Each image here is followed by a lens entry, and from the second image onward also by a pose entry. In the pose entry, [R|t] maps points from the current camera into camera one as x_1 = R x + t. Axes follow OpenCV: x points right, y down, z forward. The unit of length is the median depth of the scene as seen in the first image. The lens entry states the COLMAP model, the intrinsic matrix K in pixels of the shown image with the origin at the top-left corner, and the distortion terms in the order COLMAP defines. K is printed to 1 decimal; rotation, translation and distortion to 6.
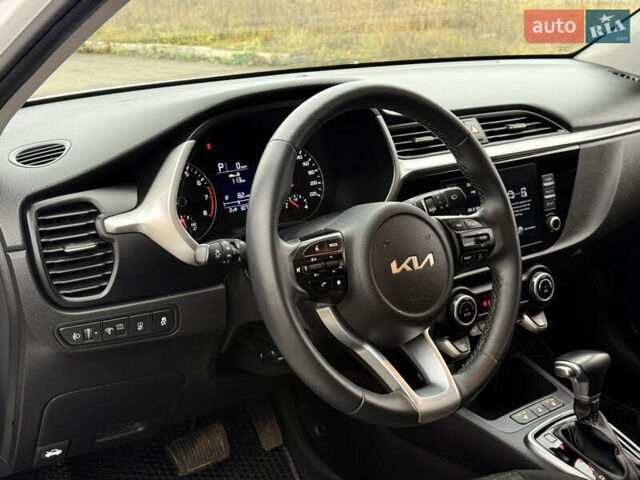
lens RADIAL K [[902.4, 0, 320.0], [0, 902.4, 240.0], [0, 0, 1]] dist [0.153220, -0.020549]
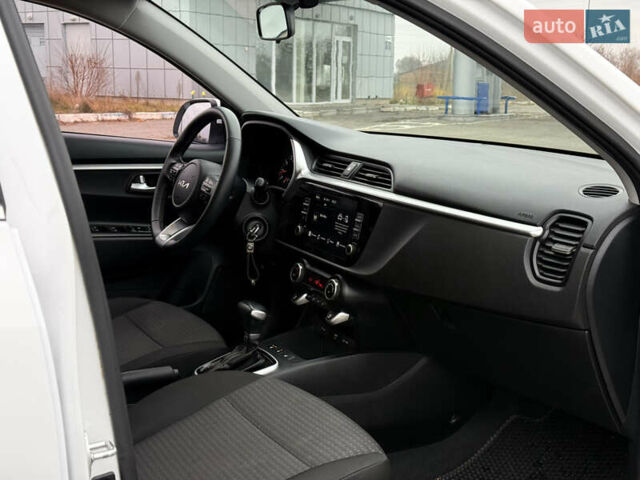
lens RADIAL K [[902.4, 0, 320.0], [0, 902.4, 240.0], [0, 0, 1]] dist [0.153220, -0.020549]
pose [[-0.172805, 0.166335, -0.970810, 1.553341], [-0.321692, 0.922054, 0.215243, -0.302703], [0.930942, 0.349497, -0.105826, 1.111534]]
